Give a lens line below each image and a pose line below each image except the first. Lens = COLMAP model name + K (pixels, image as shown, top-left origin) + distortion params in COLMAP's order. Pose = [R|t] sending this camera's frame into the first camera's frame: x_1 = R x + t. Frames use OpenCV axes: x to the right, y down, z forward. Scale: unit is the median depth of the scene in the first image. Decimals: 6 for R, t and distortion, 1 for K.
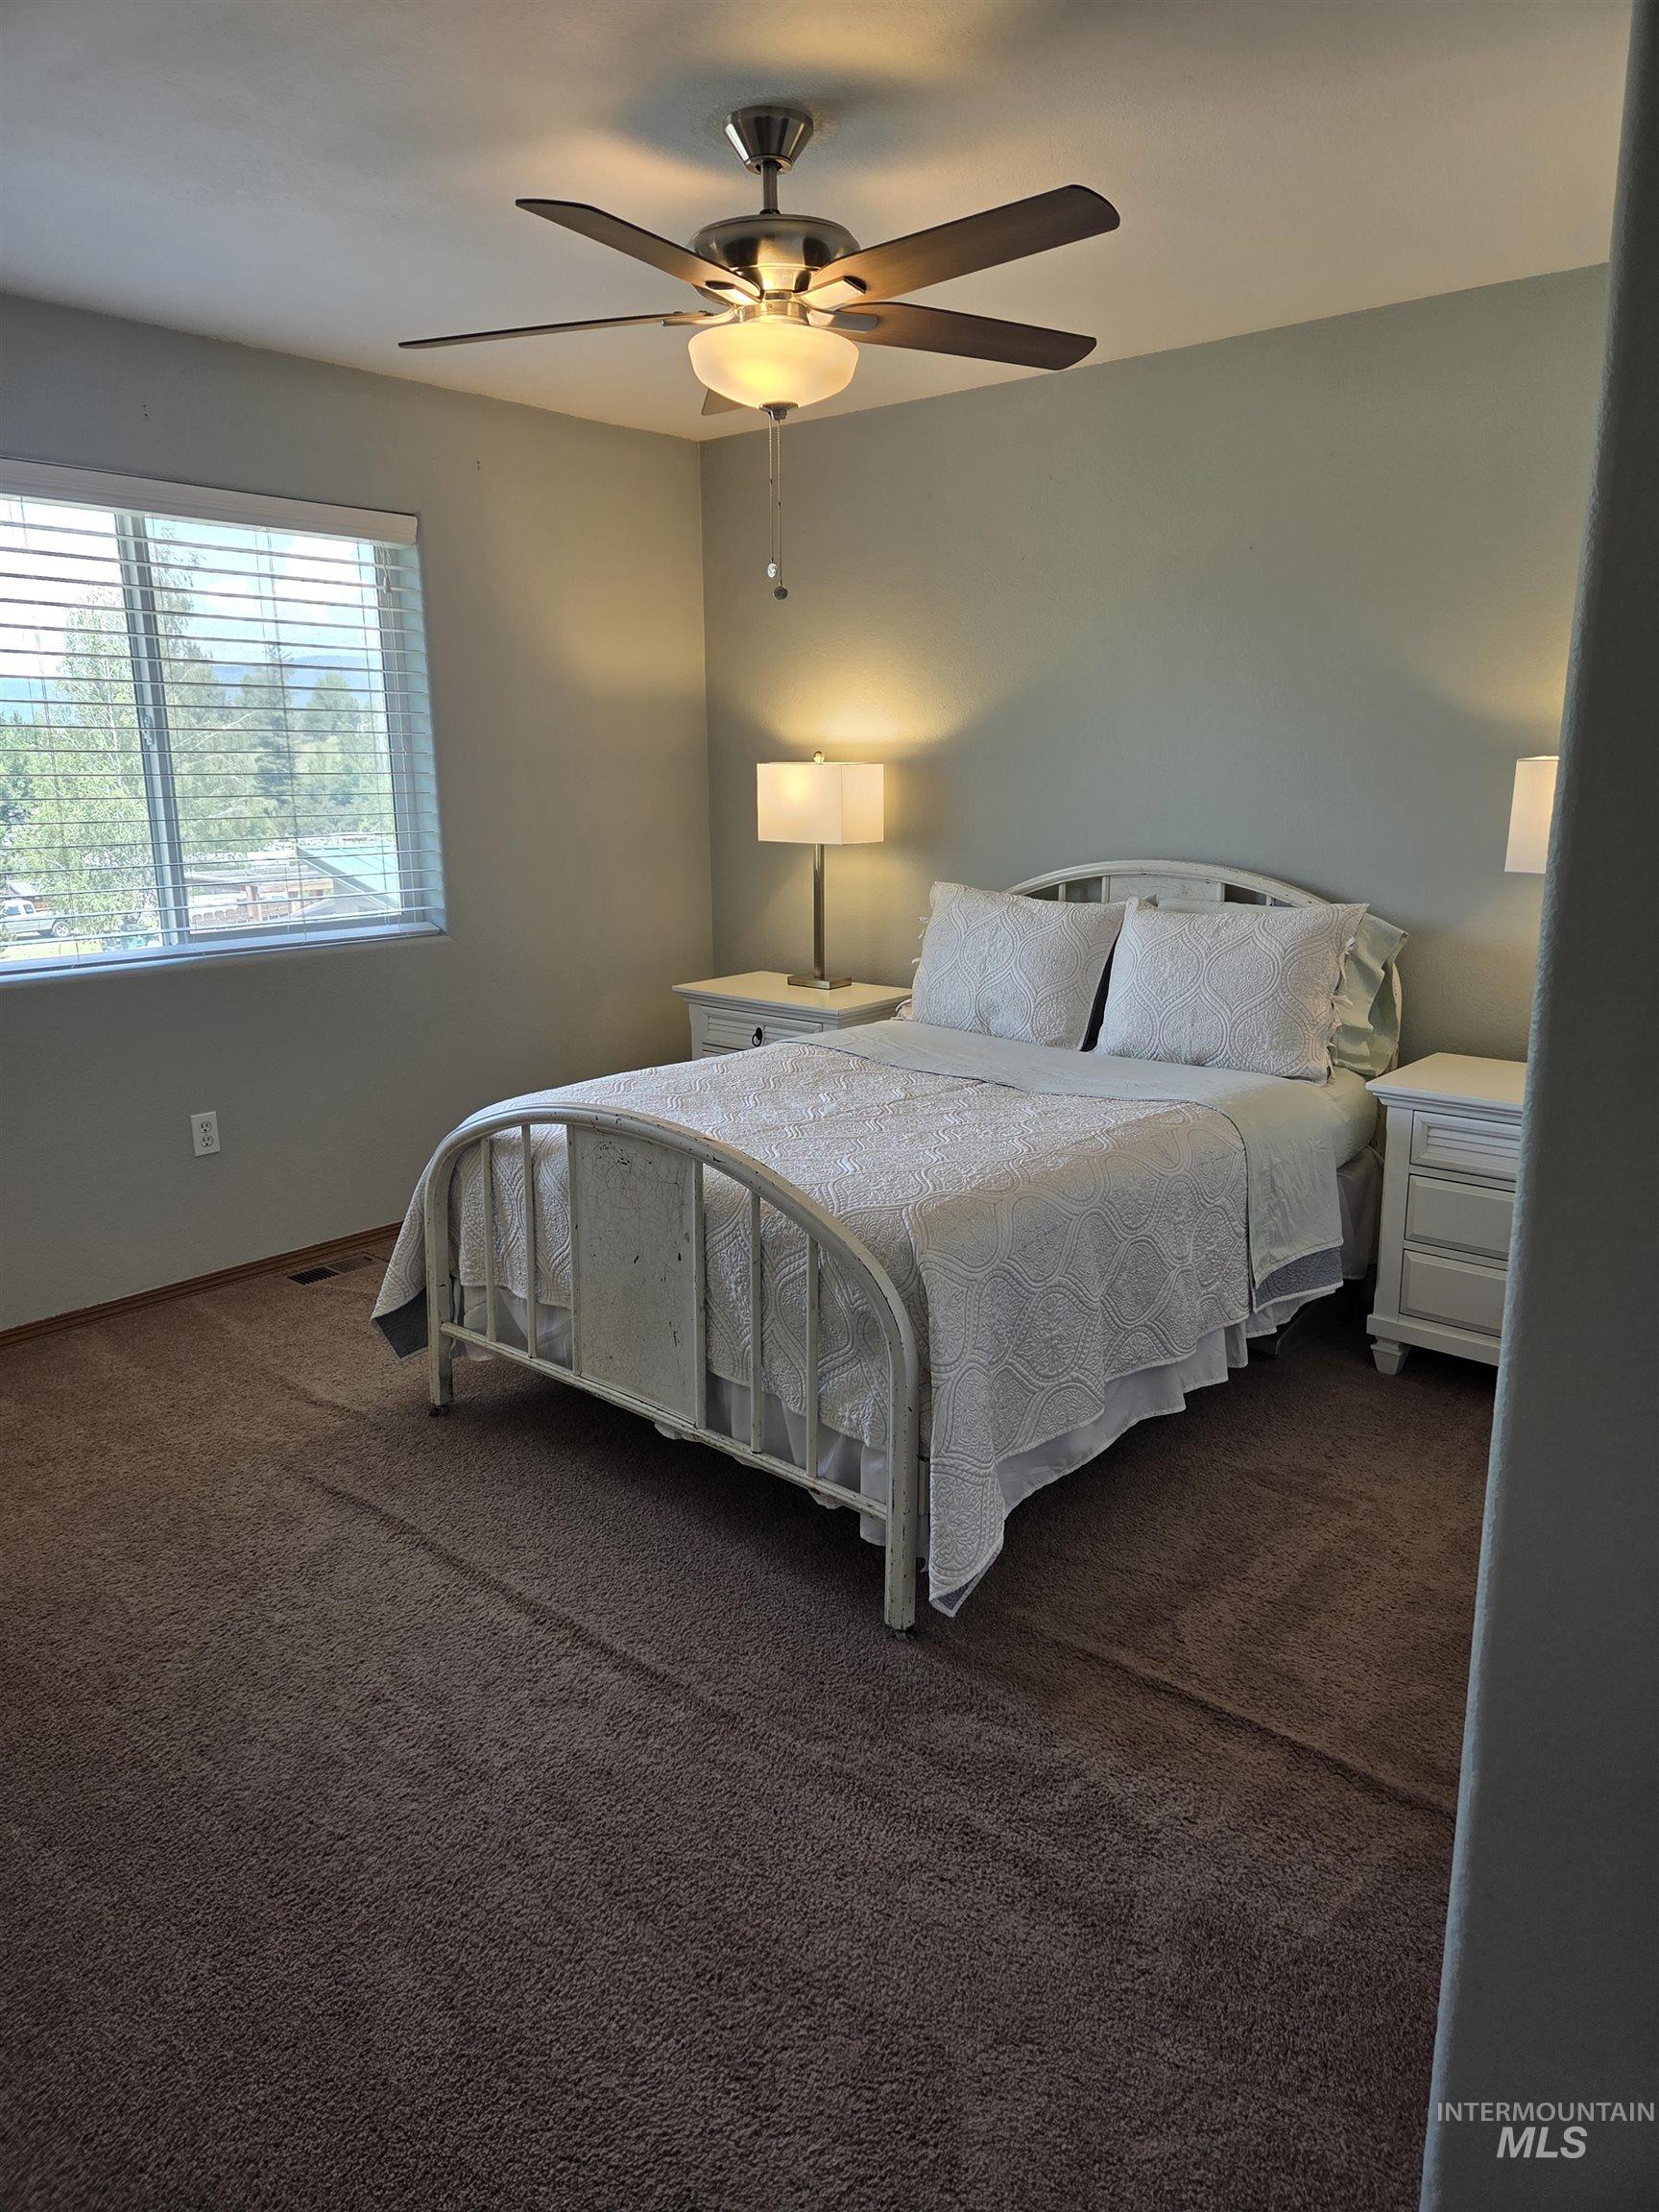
lens RADIAL K [[1496.5, 0, 817.9], [0, 1496.5, 1094.0], [0, 0, 1]] dist [0.046561, -0.025377]
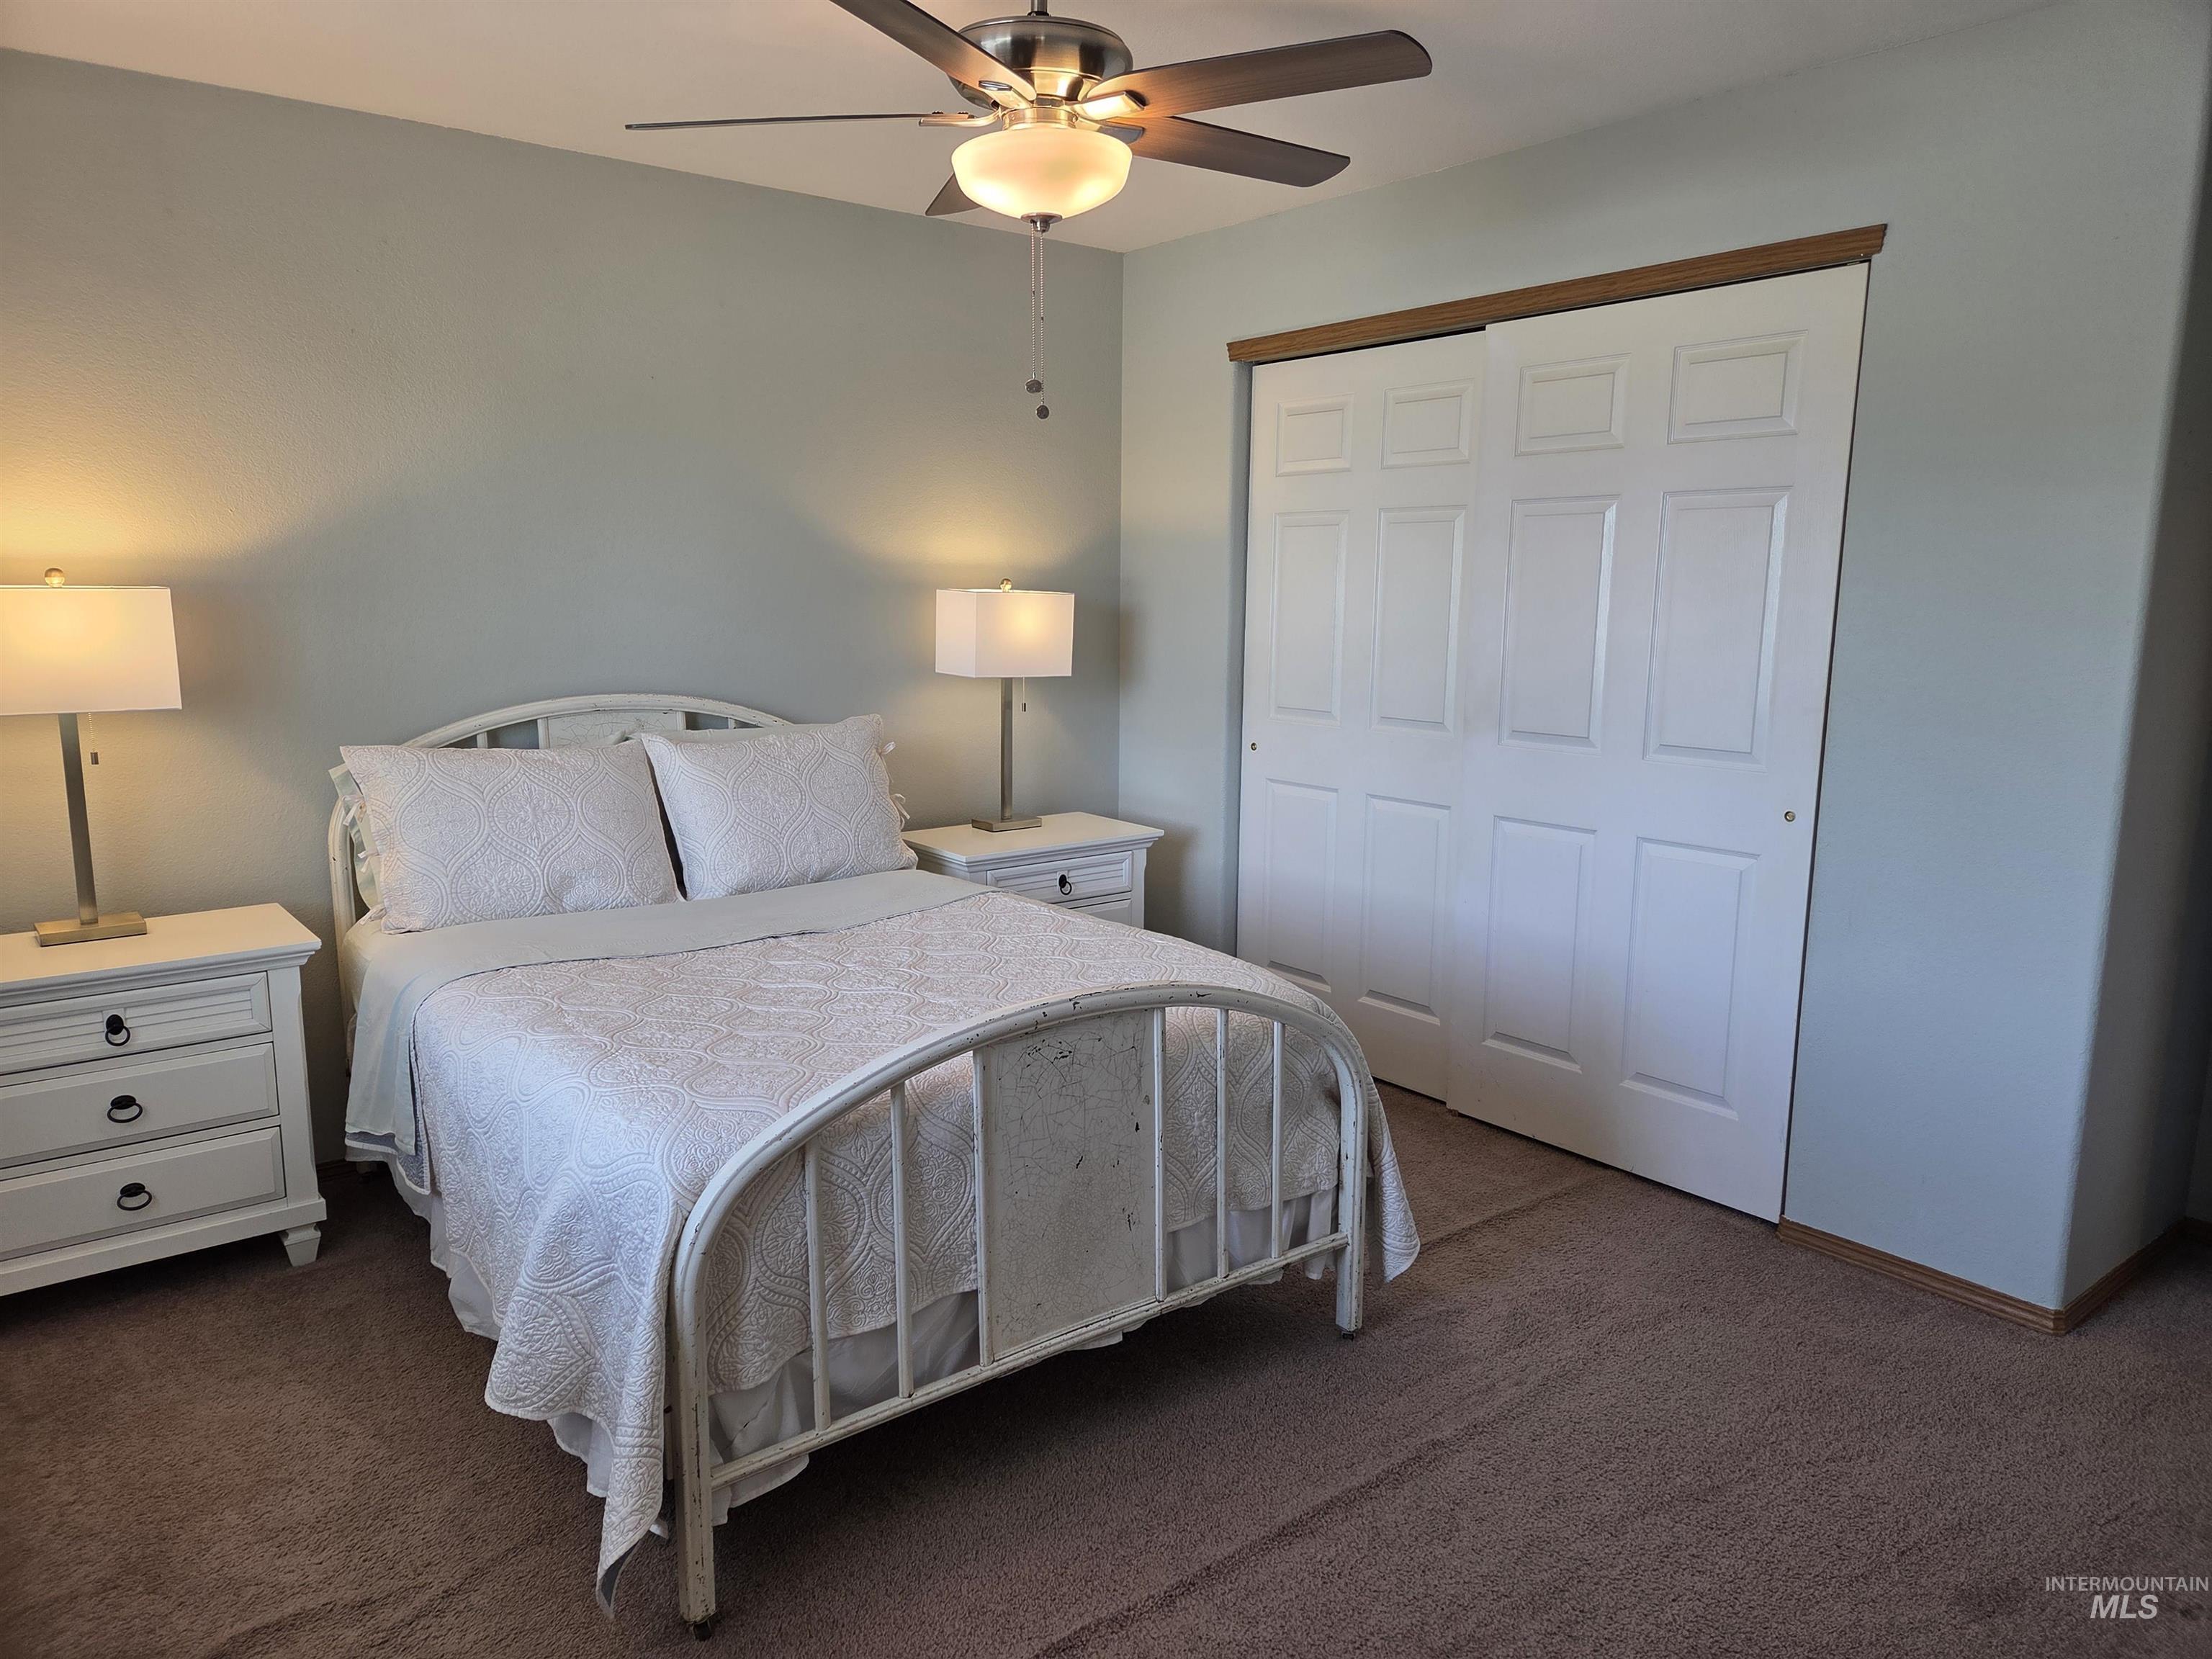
lens RADIAL K [[1496.5, 0, 1097.2], [0, 1496.5, 844.0], [0, 0, 1]] dist [0.046561, -0.025377]
pose [[0.174451, -0.163522, 0.970993, -0.833926], [0.213697, 0.968899, 0.124776, -0.154386], [-0.961197, 0.185731, 0.203970, 0.706607]]
